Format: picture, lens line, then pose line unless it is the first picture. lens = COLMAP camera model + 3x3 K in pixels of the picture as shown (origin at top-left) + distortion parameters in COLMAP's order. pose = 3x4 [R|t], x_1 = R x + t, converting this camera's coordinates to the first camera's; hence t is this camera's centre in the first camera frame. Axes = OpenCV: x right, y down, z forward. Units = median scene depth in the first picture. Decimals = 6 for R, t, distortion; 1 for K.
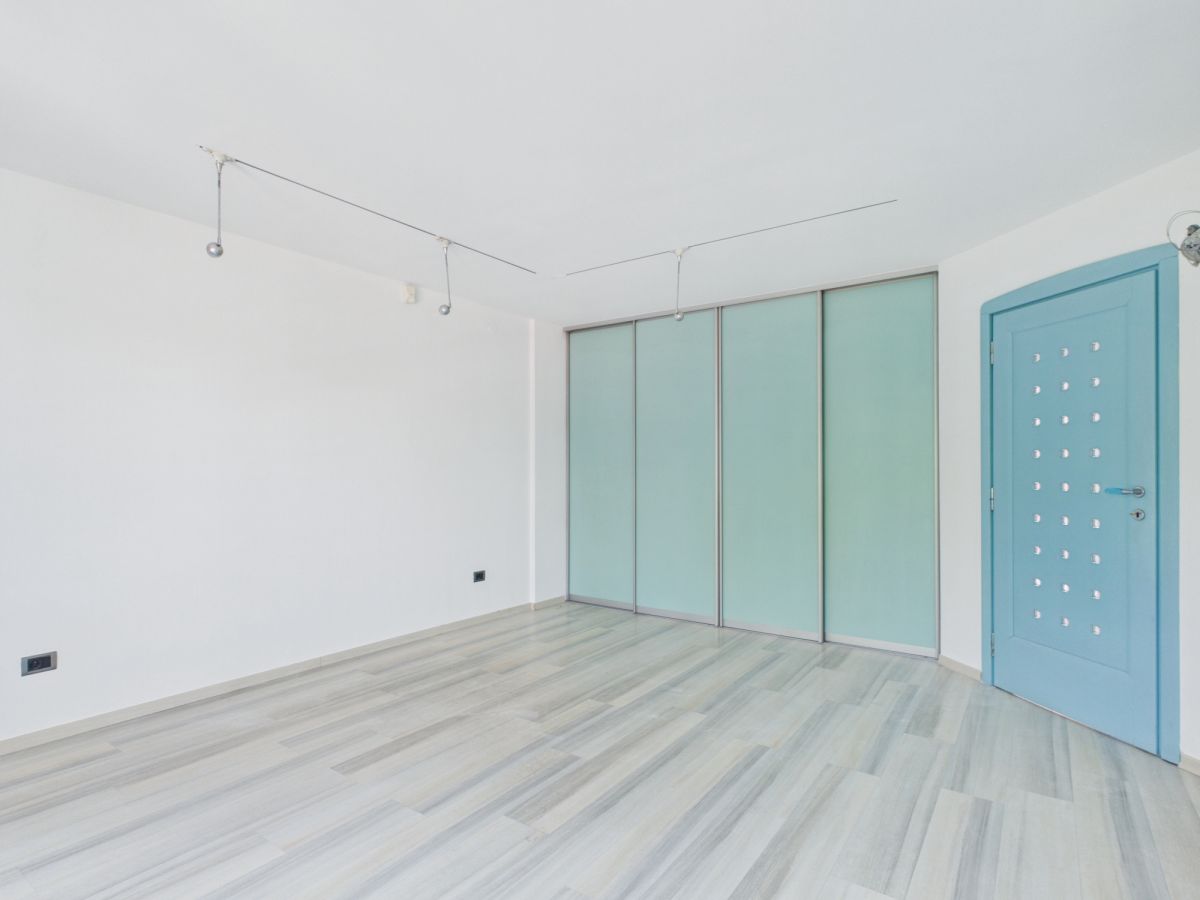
lens RADIAL K [[630.6, 0, 597.3], [0, 630.6, 453.1], [0, 0, 1]] dist [0.004314, 0.000123]
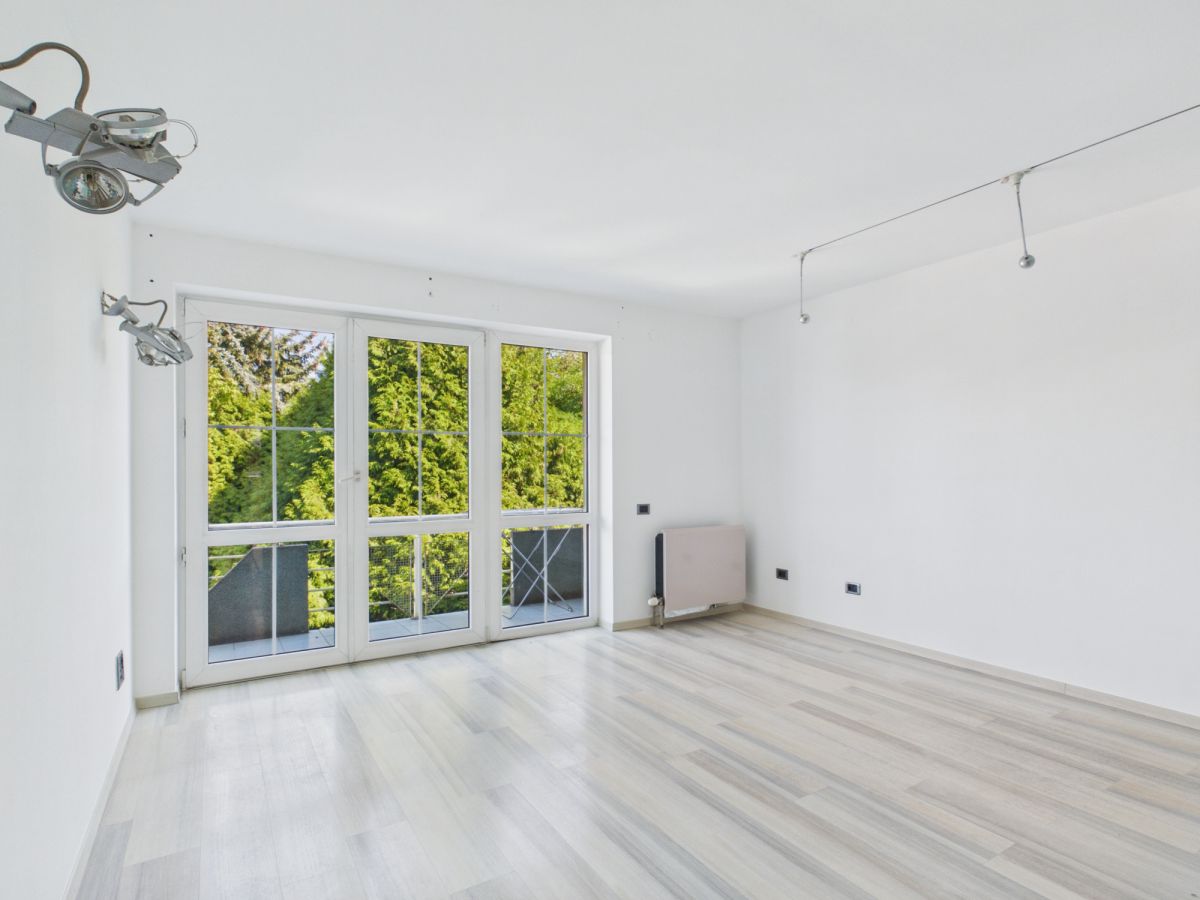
lens RADIAL K [[630.6, 0, 601.1], [0, 630.6, 460.4], [0, 0, 1]] dist [0.004314, 0.000123]
pose [[-0.386766, -0.008777, -0.922136, 0.706733], [0.022916, 0.999554, -0.019126, 0.020180], [0.921893, -0.028529, -0.386392, 0.869333]]
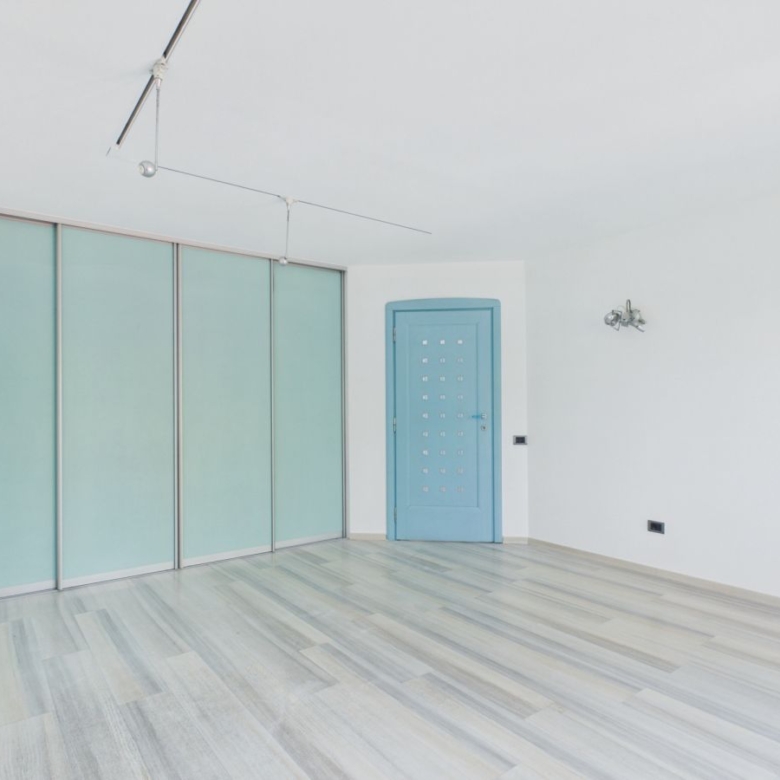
lens RADIAL K [[552.2, 0, 387.5], [0, 552.2, 388.4], [0, 0, 1]] dist [0.007748, 0.005012]
pose [[0.294316, 0.028343, 0.955288, -0.768547], [-0.016160, 0.999565, -0.024678, 0.015480], [-0.955572, -0.008174, 0.294645, 0.627388]]
